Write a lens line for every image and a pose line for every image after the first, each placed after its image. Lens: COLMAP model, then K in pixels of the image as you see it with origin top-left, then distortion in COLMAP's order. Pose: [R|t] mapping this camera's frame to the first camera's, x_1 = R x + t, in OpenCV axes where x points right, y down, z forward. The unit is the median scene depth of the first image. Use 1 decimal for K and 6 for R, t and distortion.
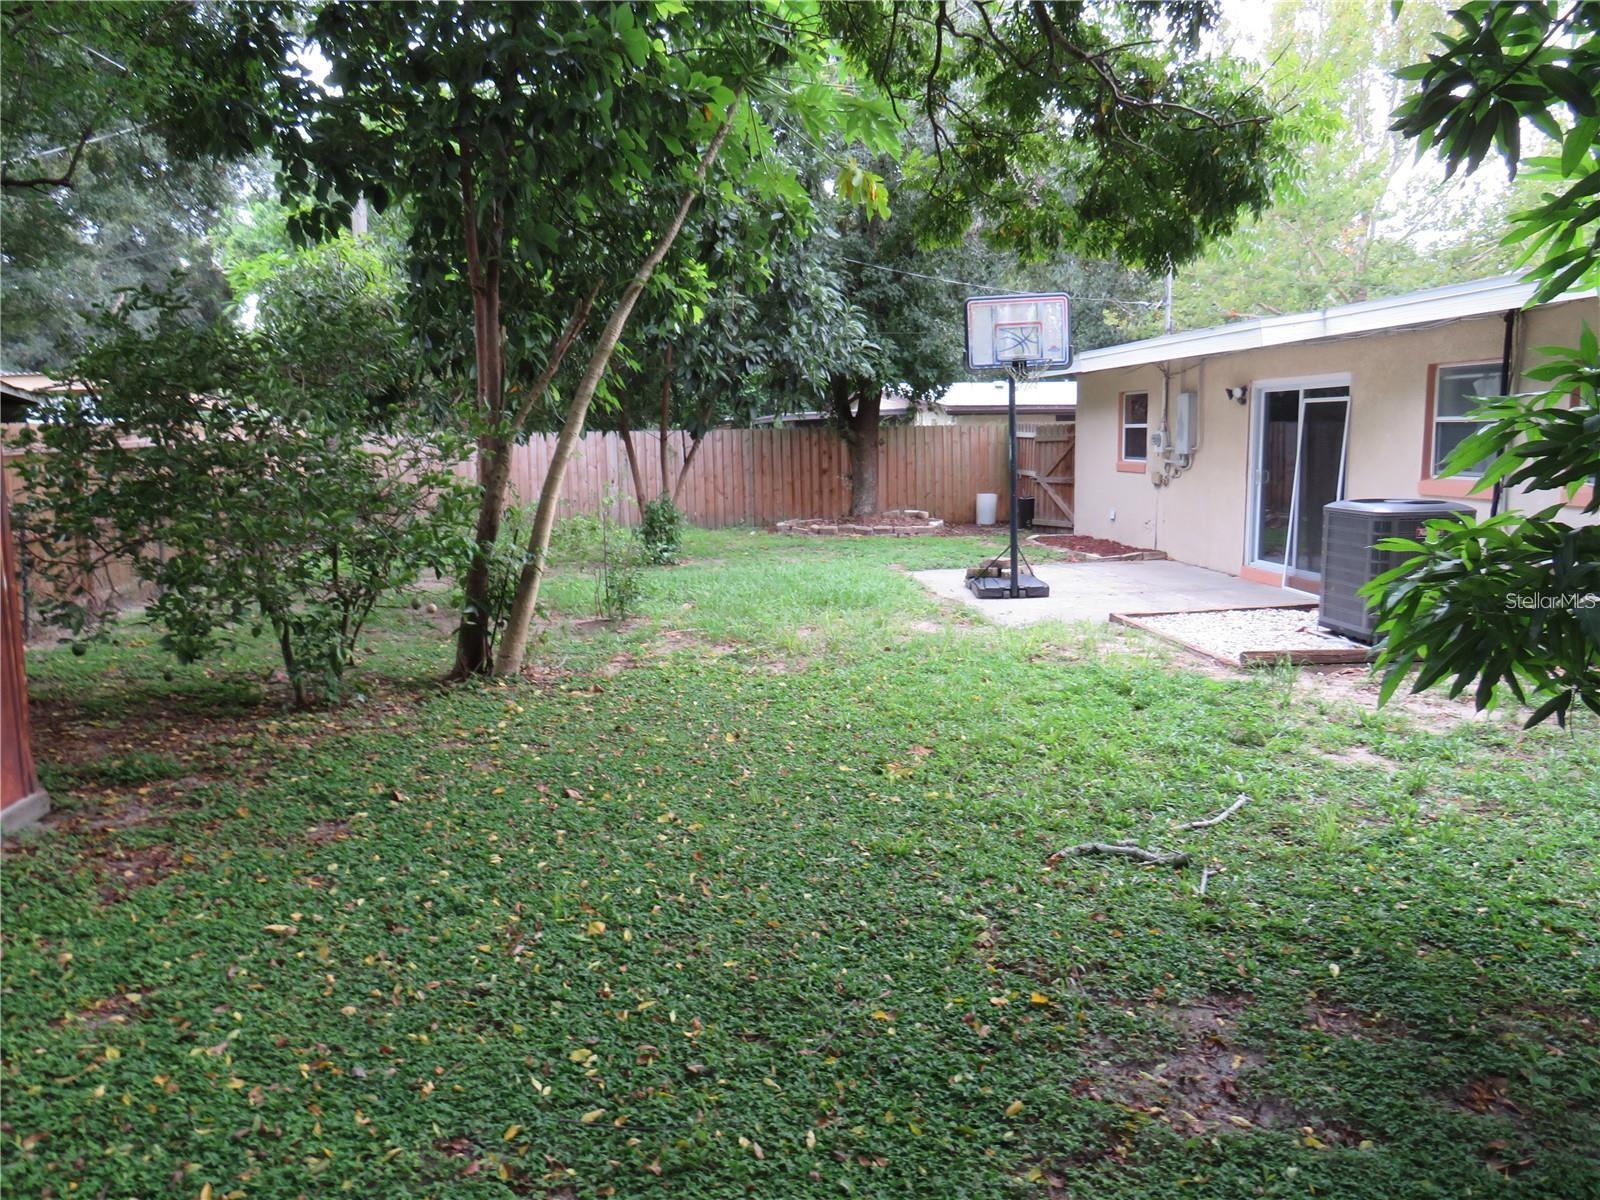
lens RADIAL K [[1124.6, 0, 800.0], [0, 1124.6, 600.0], [0, 0, 1]] dist [-0.027369, 0.001795]
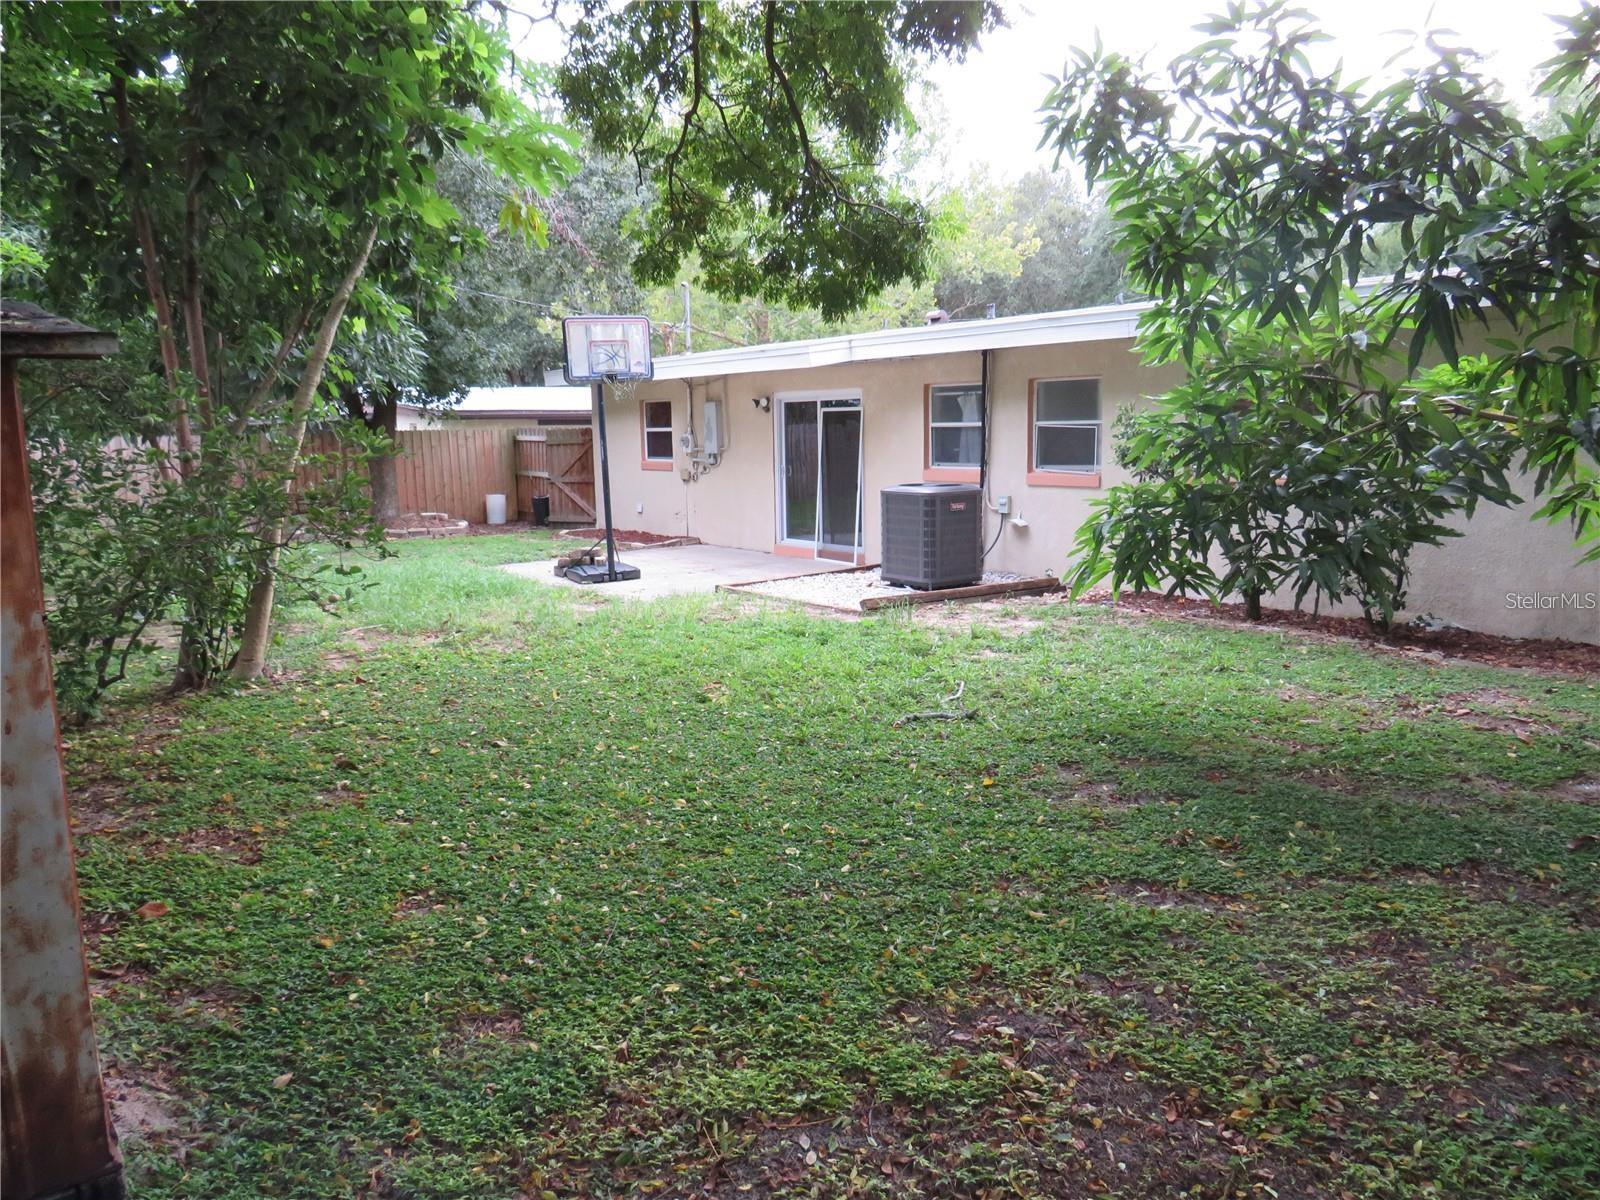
lens RADIAL K [[1124.6, 0, 800.0], [0, 1124.6, 600.0], [0, 0, 1]] dist [-0.027369, 0.001795]
pose [[0.859091, -0.075148, 0.506276, -0.222676], [0.076517, 0.996903, 0.018132, 0.010757], [-0.506071, 0.023161, 0.862181, -0.075735]]
